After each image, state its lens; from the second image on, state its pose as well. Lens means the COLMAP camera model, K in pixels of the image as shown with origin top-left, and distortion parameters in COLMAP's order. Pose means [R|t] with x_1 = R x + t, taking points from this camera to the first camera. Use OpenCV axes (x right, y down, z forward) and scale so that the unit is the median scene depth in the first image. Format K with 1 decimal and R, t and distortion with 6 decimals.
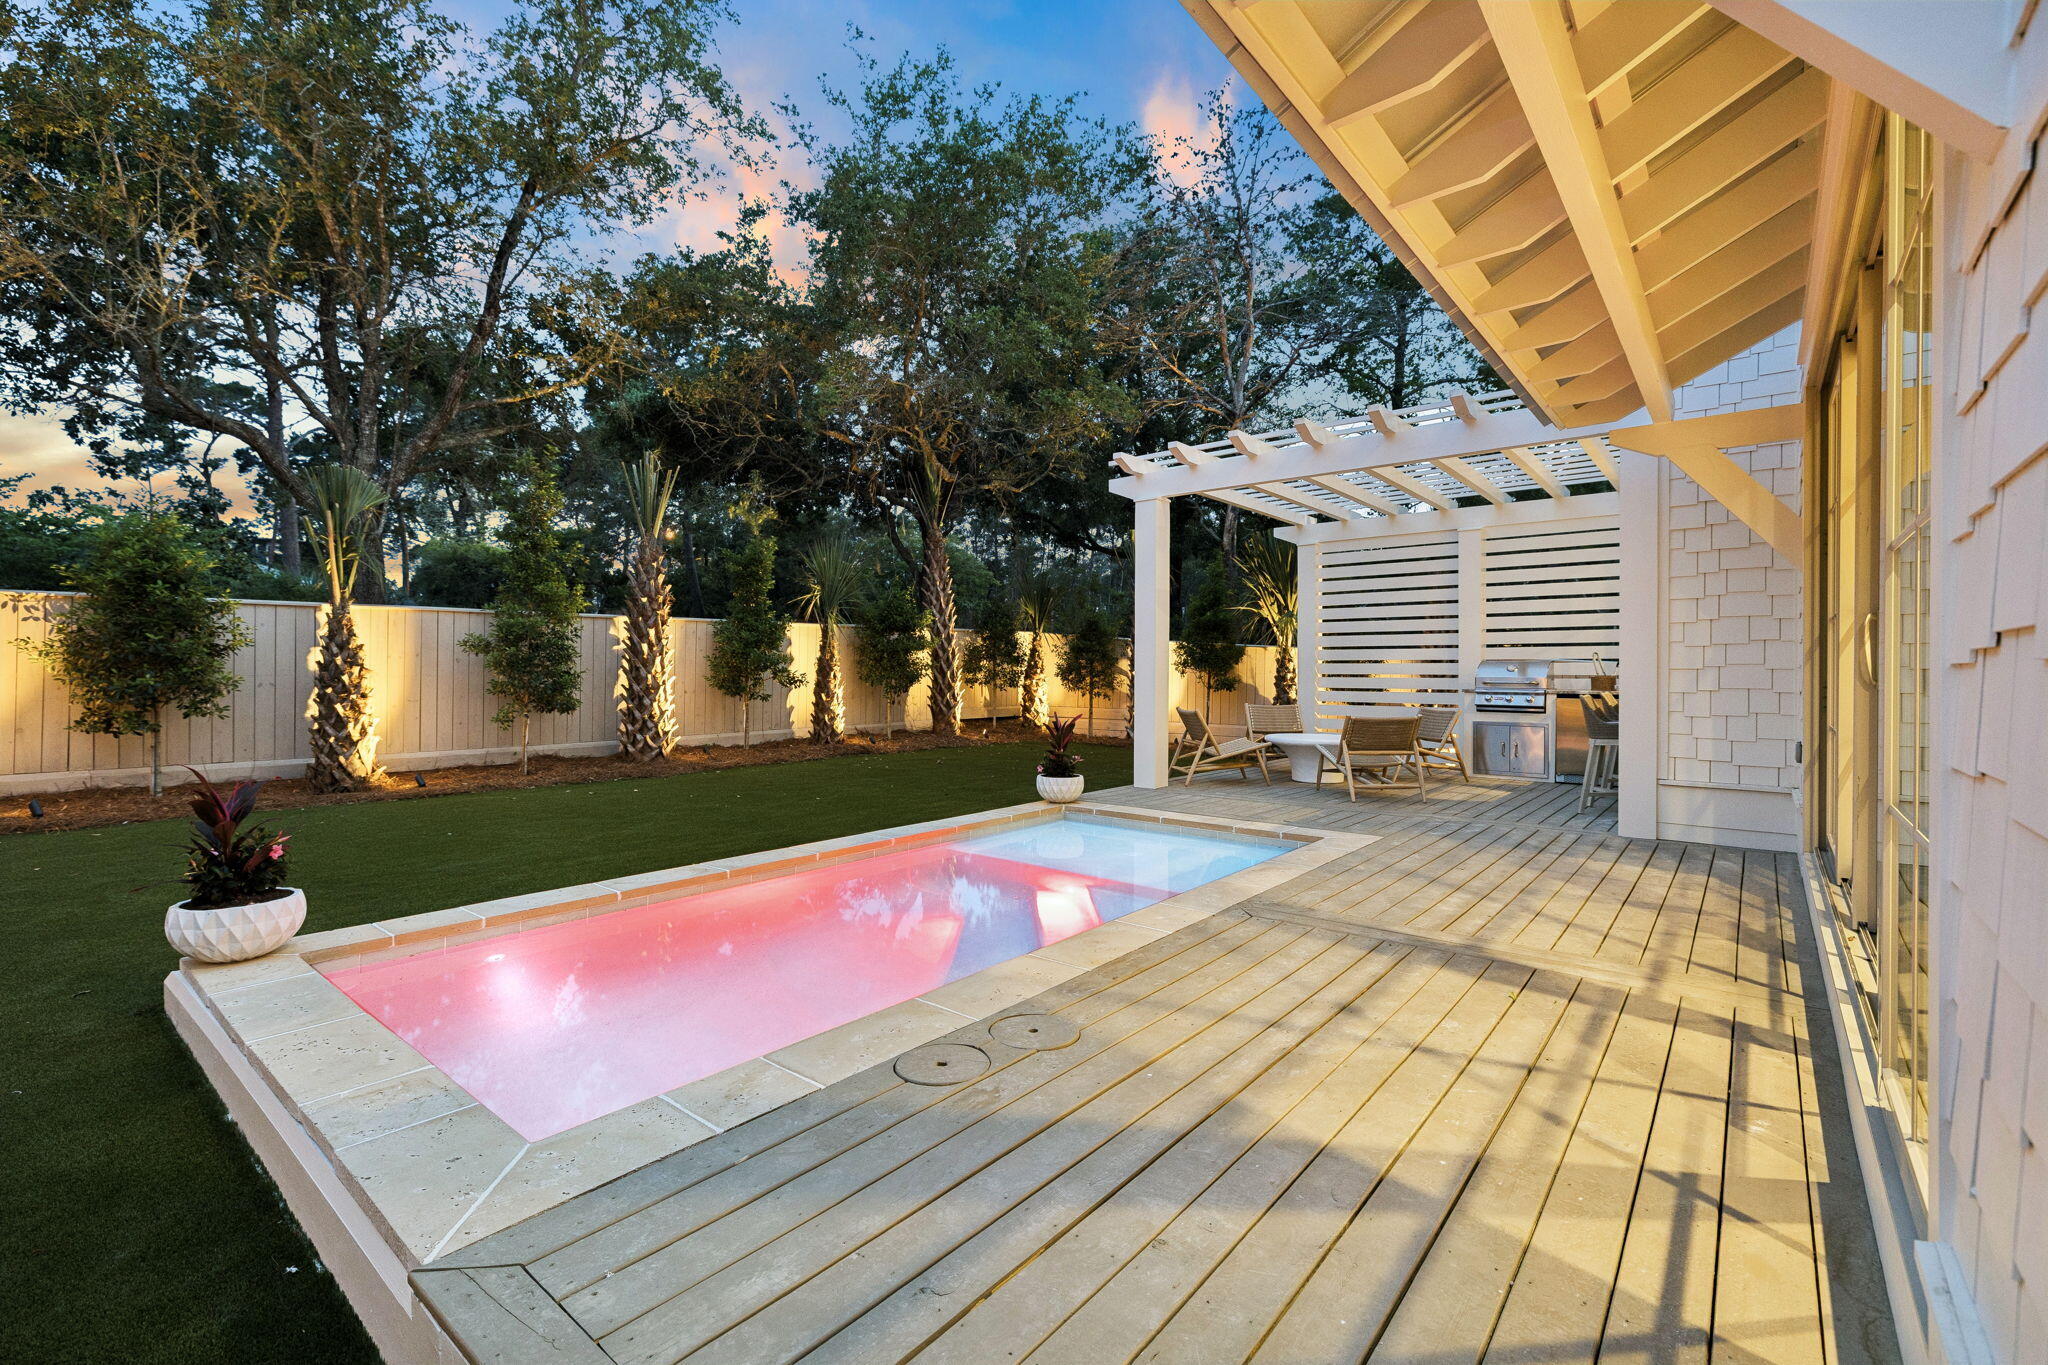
lens RADIAL K [[866.4, 0, 1028.3], [0, 866.4, 680.7], [0, 0, 1]] dist [-0.000653, 0.000053]
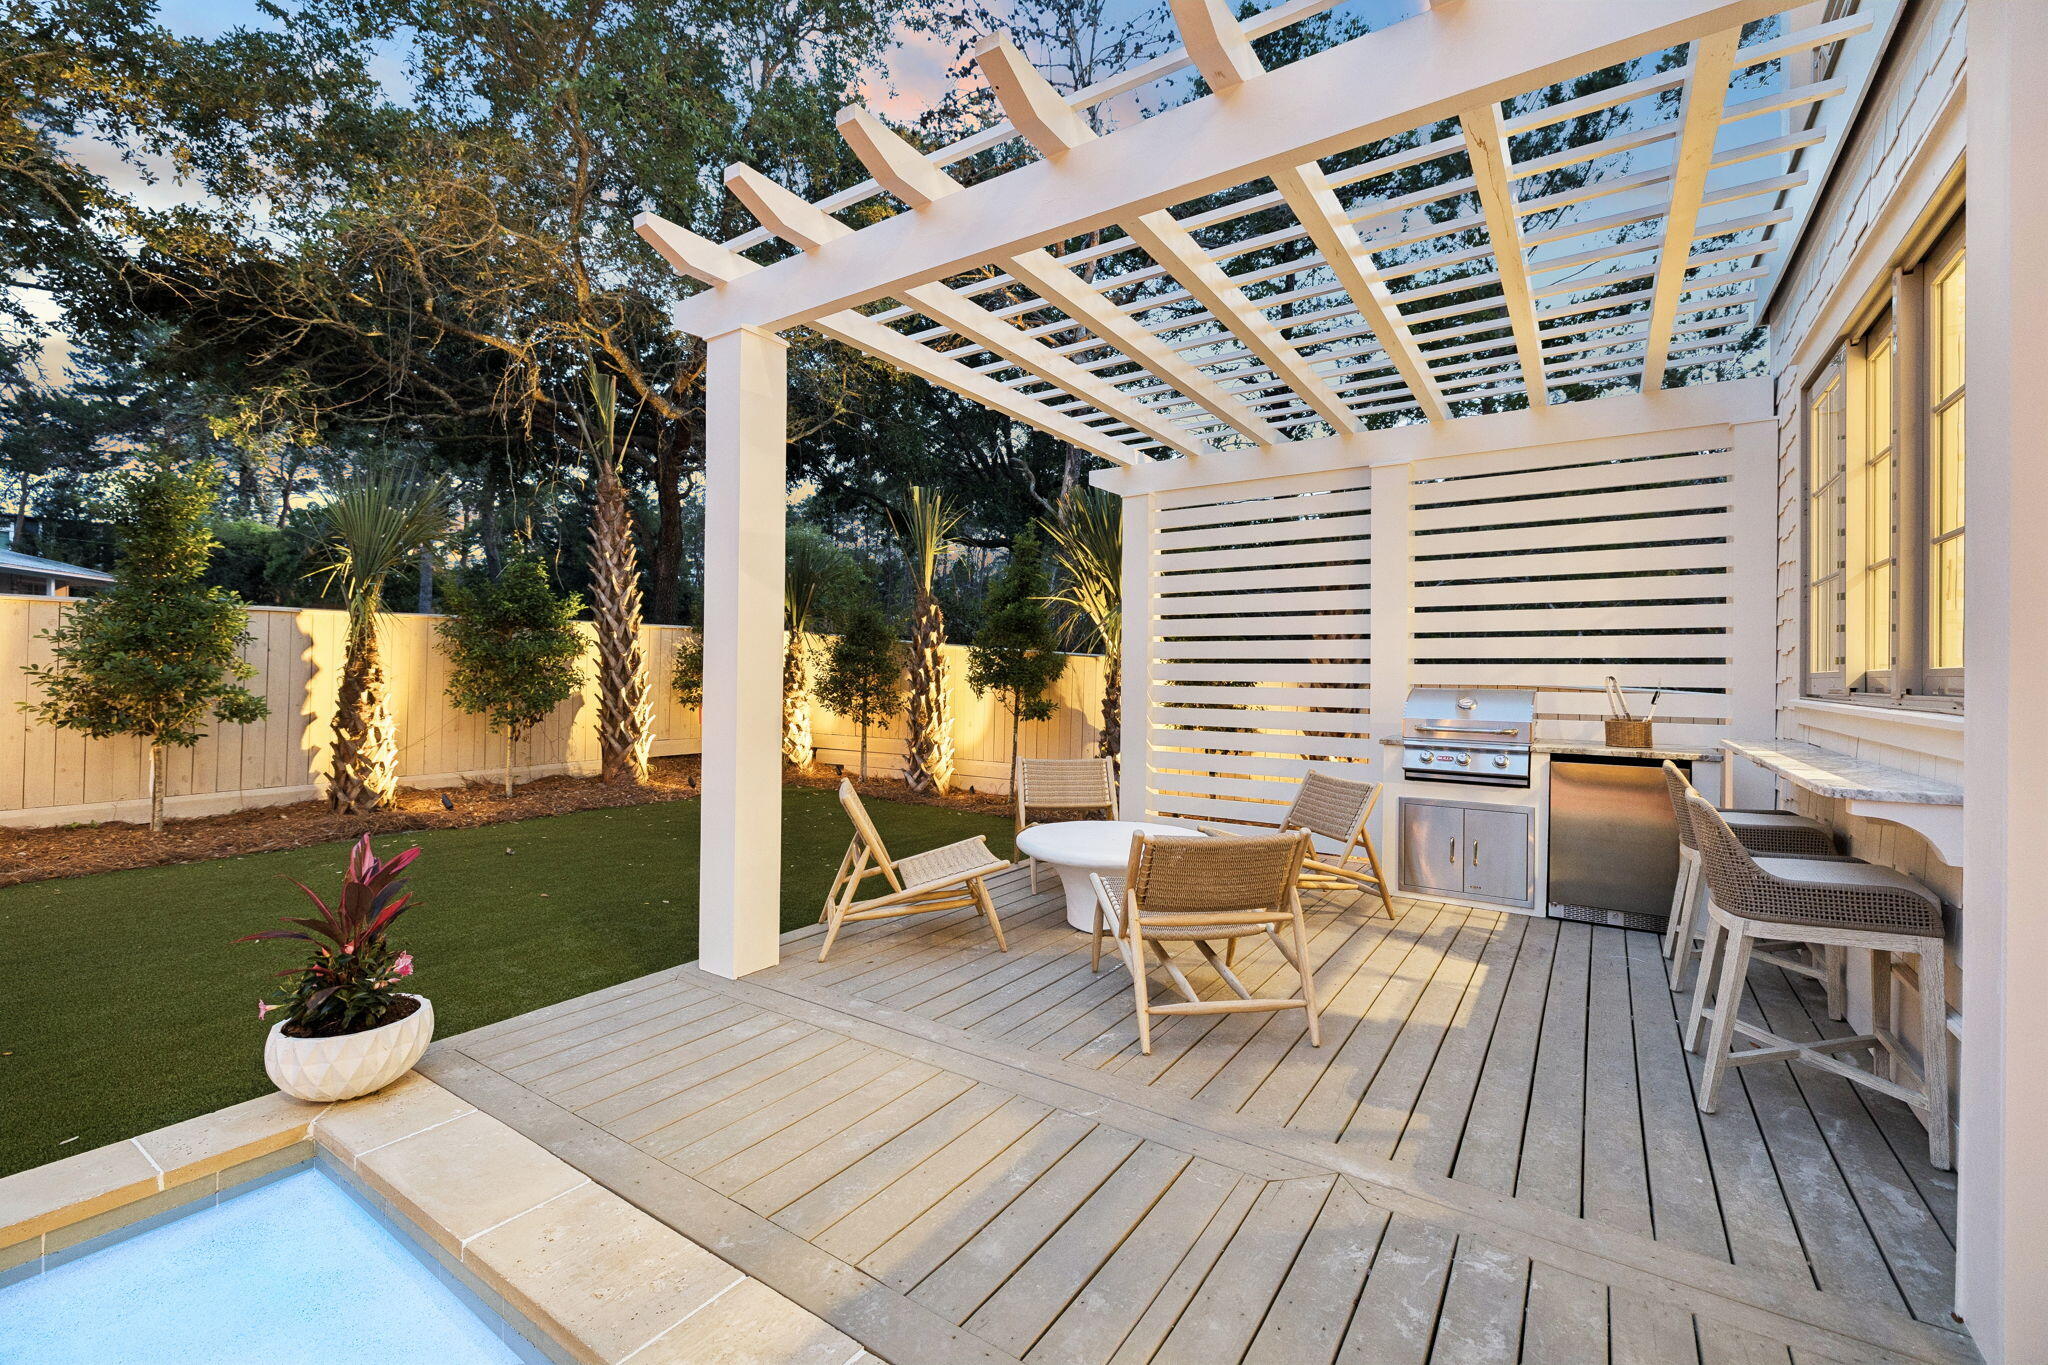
lens RADIAL K [[853.4, 0, 1027.4], [0, 853.4, 677.8], [0, 0, 1]] dist [-0.001769, -0.000387]
pose [[0.994629, 0.007251, 0.103249, 0.159023], [-0.006599, 0.999956, -0.006647, -0.018019], [-0.103292, 0.005929, 0.994633, 0.347738]]
